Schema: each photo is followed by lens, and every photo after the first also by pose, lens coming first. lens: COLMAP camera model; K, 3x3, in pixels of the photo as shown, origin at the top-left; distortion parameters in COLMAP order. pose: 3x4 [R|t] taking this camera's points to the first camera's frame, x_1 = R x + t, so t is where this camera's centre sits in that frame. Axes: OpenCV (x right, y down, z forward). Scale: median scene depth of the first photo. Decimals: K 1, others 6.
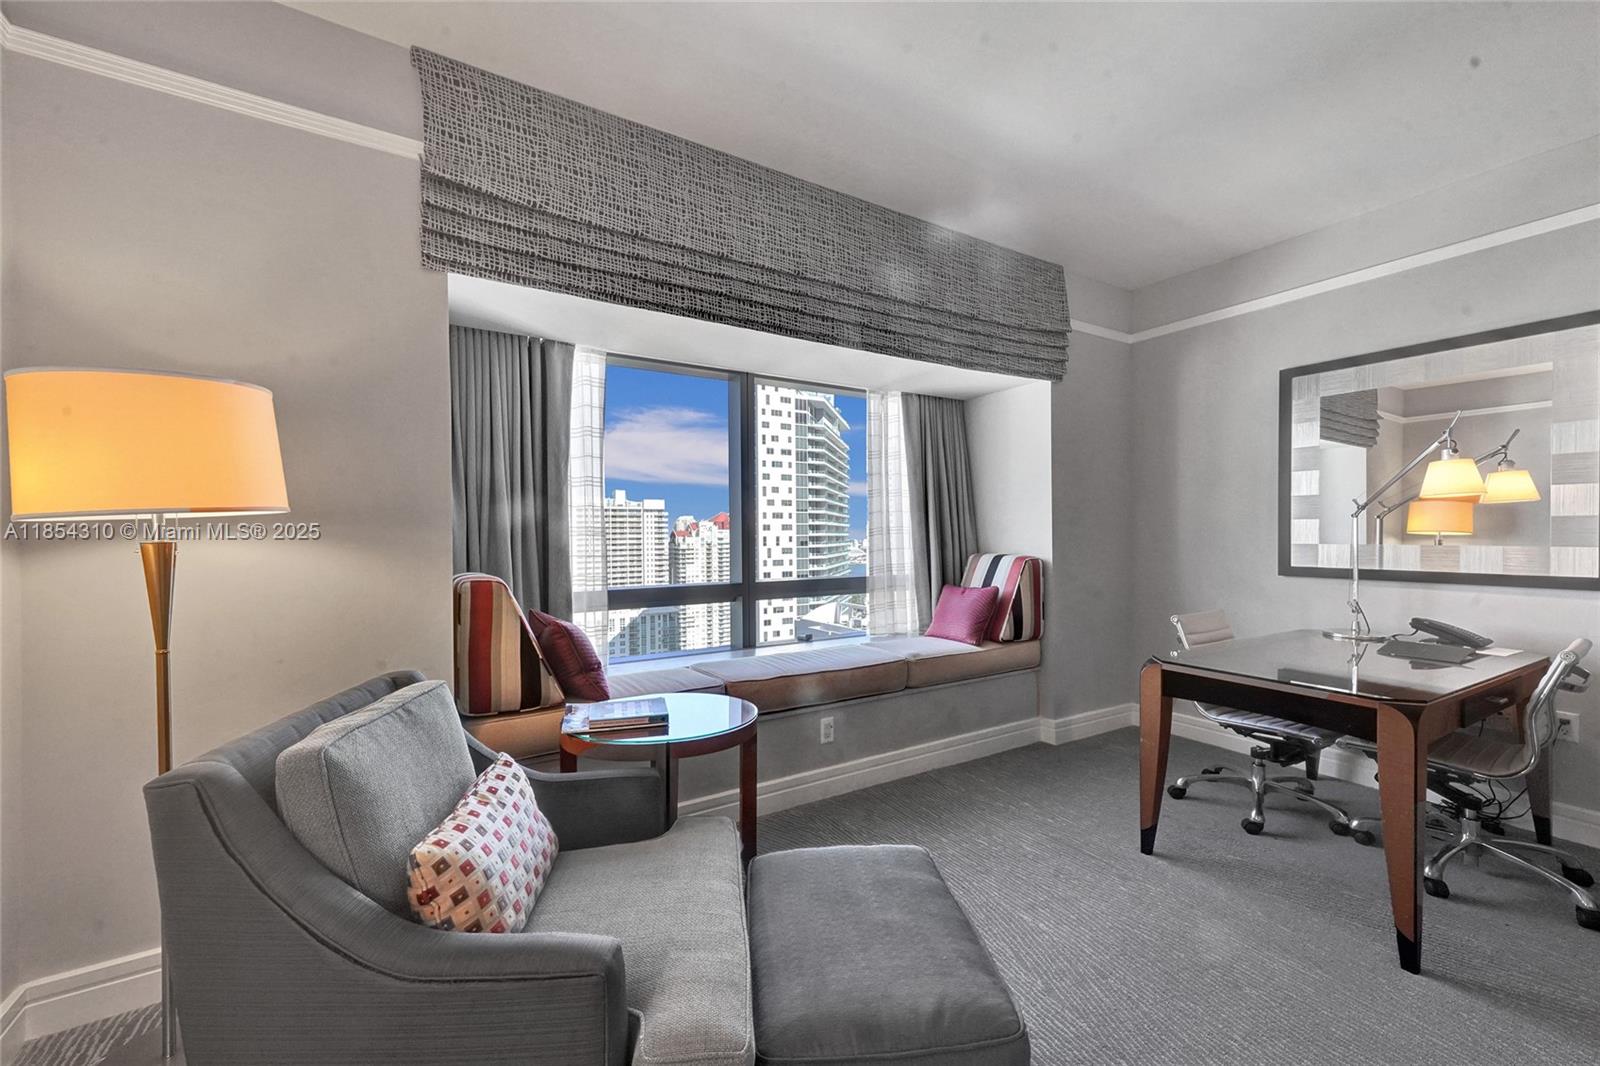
lens RADIAL K [[644.0, 0, 786.8], [0, 644.0, 536.3], [0, 0, 1]] dist [0.011794, -0.000030]
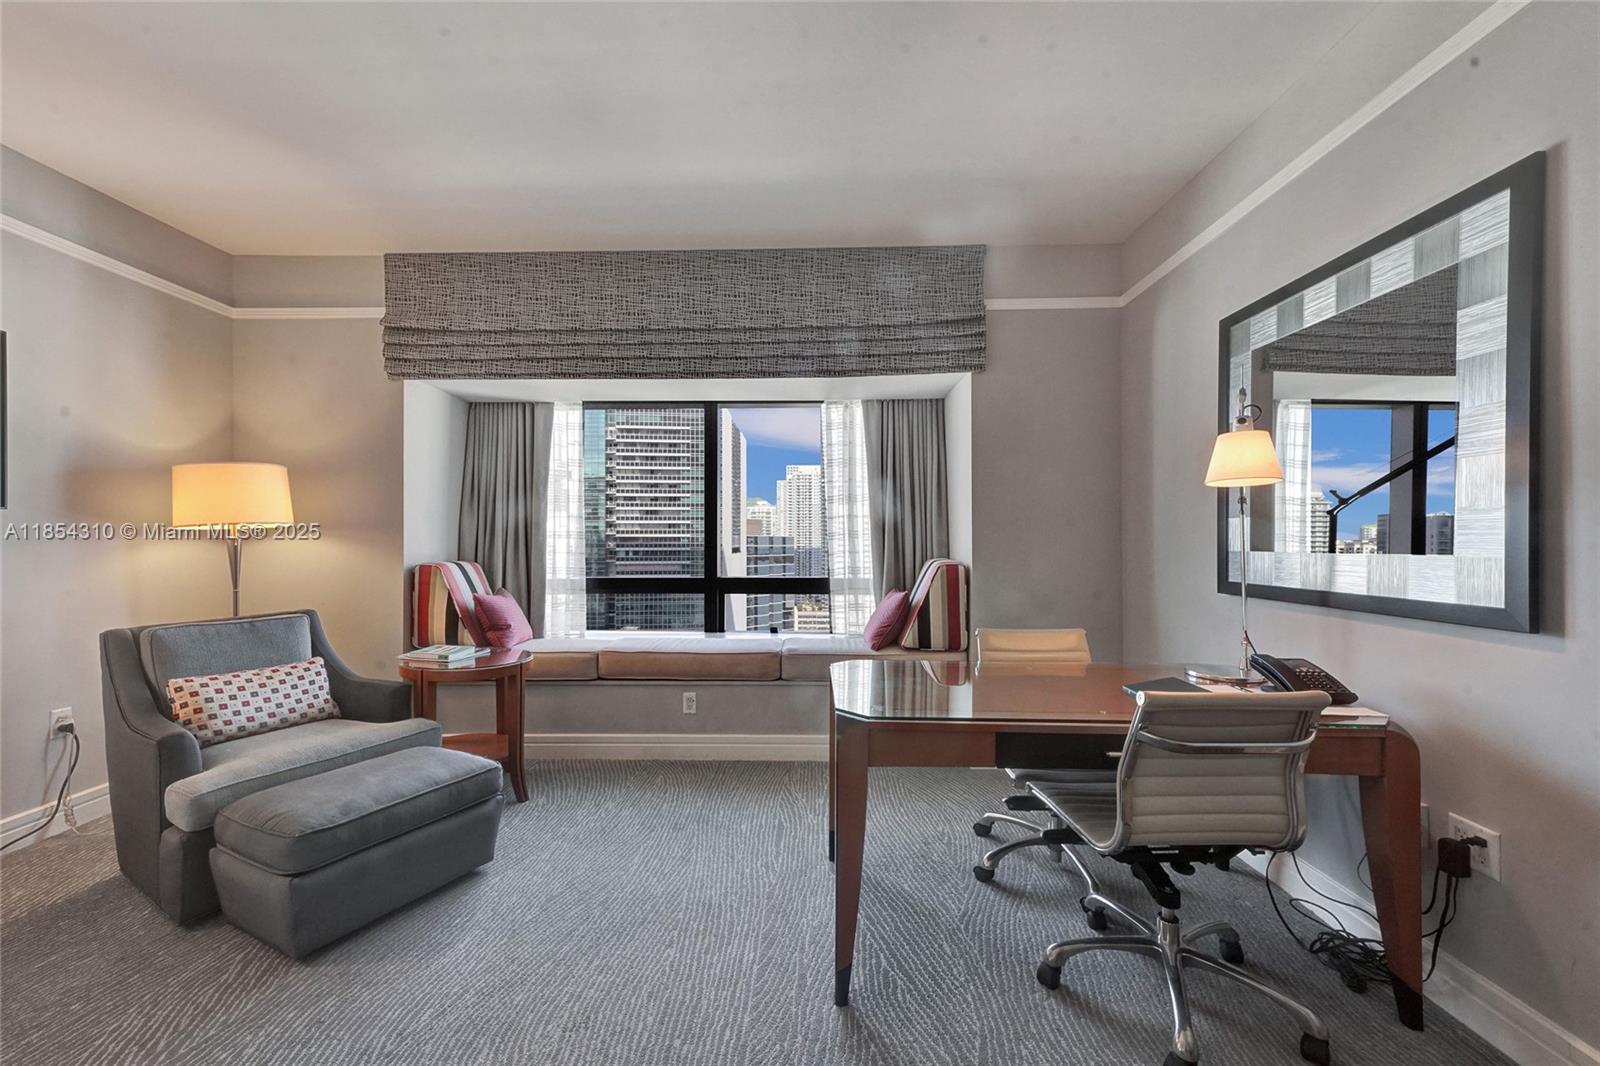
lens RADIAL K [[638.2, 0, 787.2], [0, 638.2, 537.7], [0, 0, 1]] dist [0.013505, 0.000063]
pose [[0.834794, -0.000575, -0.550562, 0.750807], [-0.004856, 0.999953, -0.008408, 0.005836], [0.550541, 0.009692, 0.834752, 0.102299]]
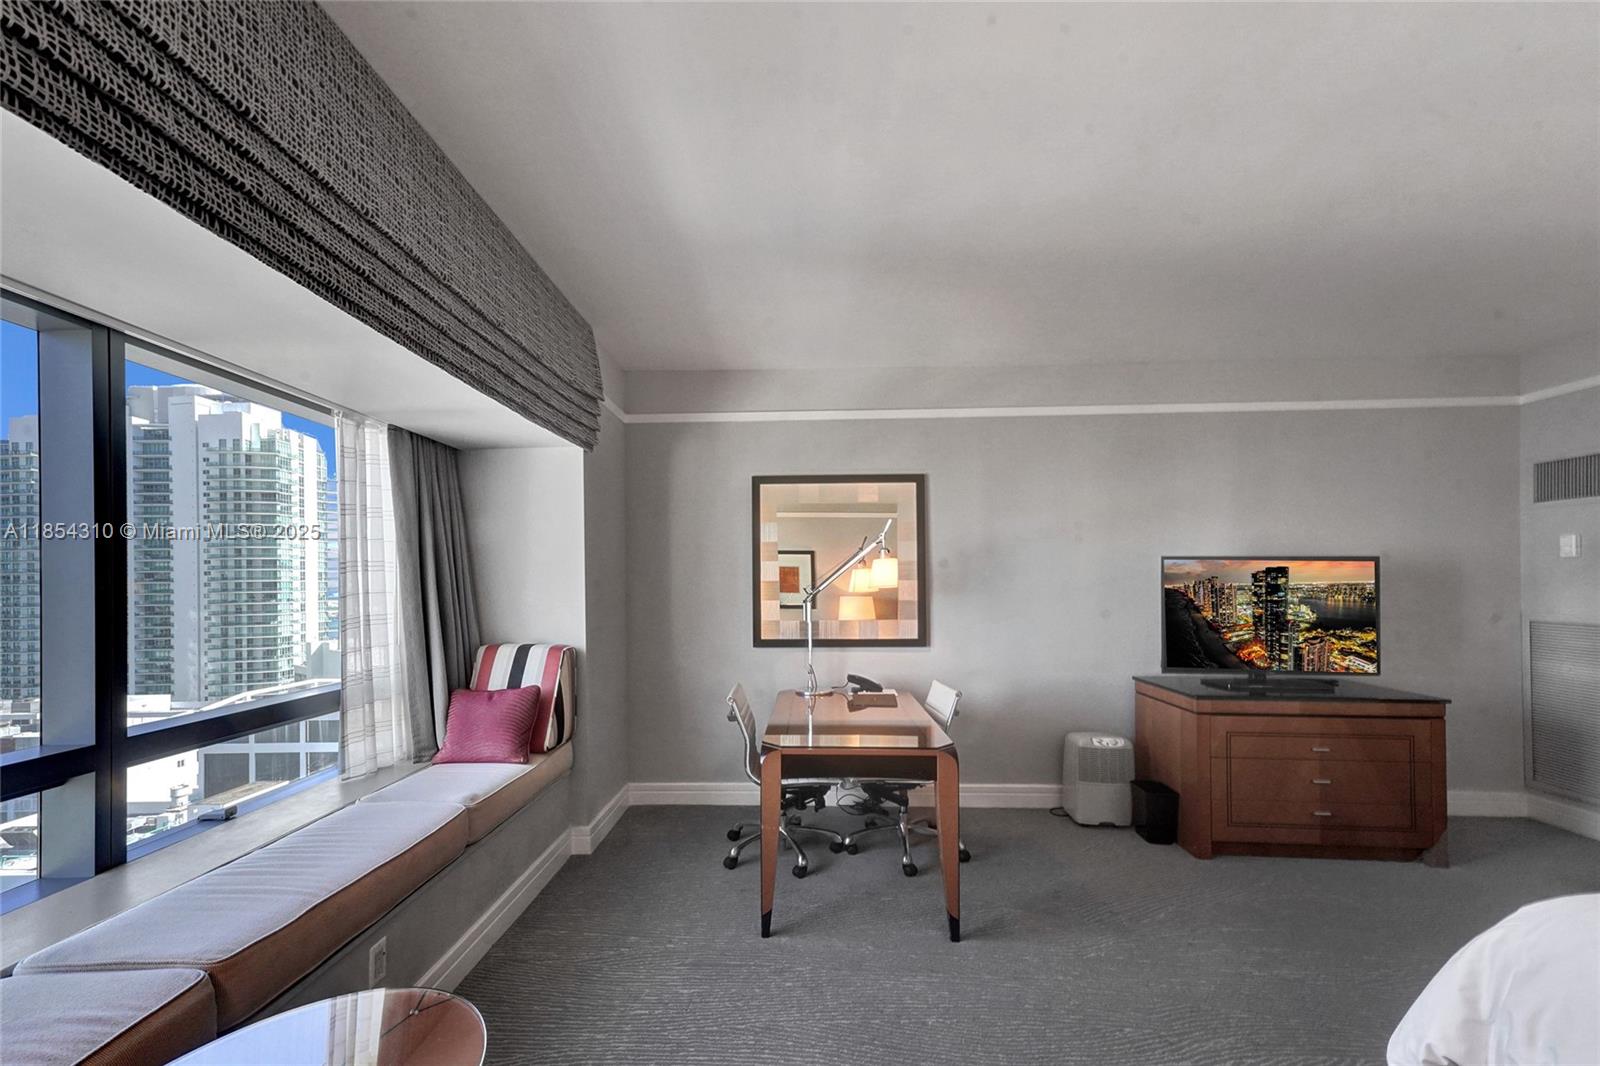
lens RADIAL K [[667.5, 0, 791.6], [0, 667.5, 577.6], [0, 0, 1]] dist [0.026091, 0.000039]
pose [[0.544099, 0.009521, 0.838967, -0.235672], [0.011448, 0.999758, -0.018771, -0.043284], [-0.838943, 0.019818, 0.543858, 0.270339]]
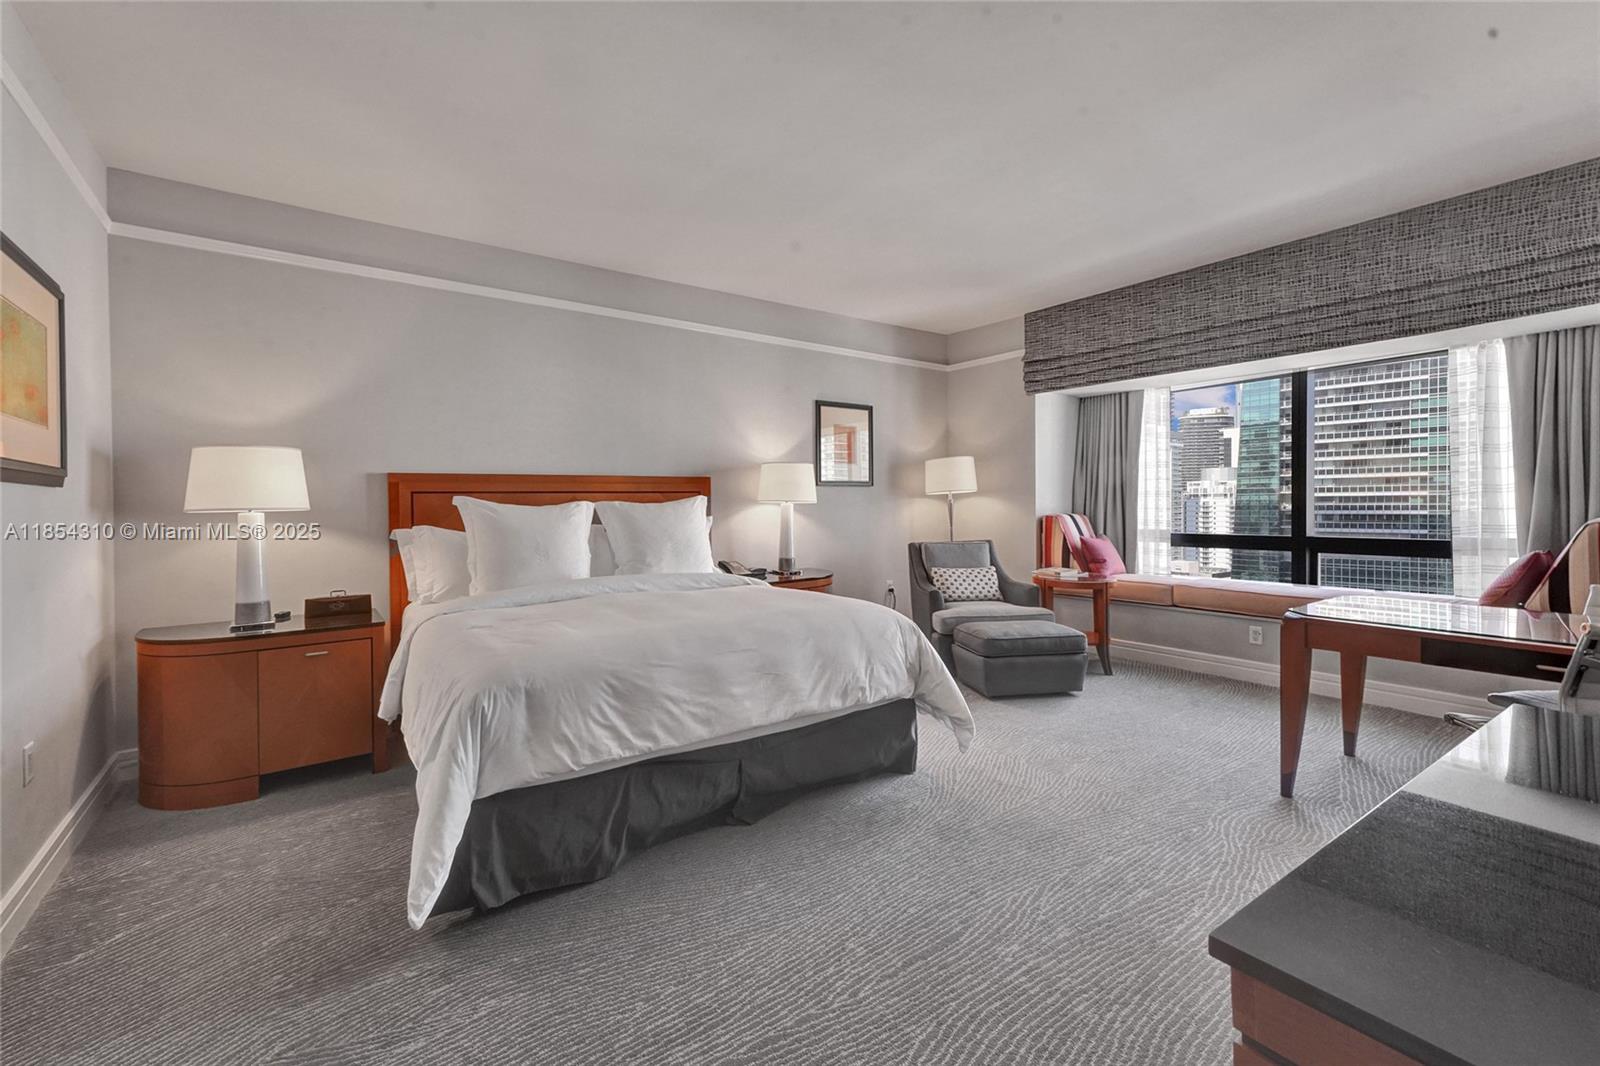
lens RADIAL K [[661.8, 0, 797.2], [0, 661.8, 505.8], [0, 0, 1]] dist [0.000273, 0.011090]
pose [[0.085755, 0.006833, -0.996293, 1.232197], [0.001141, 0.999975, 0.006957, 0.008440], [0.996316, -0.001734, 0.085745, -0.098390]]
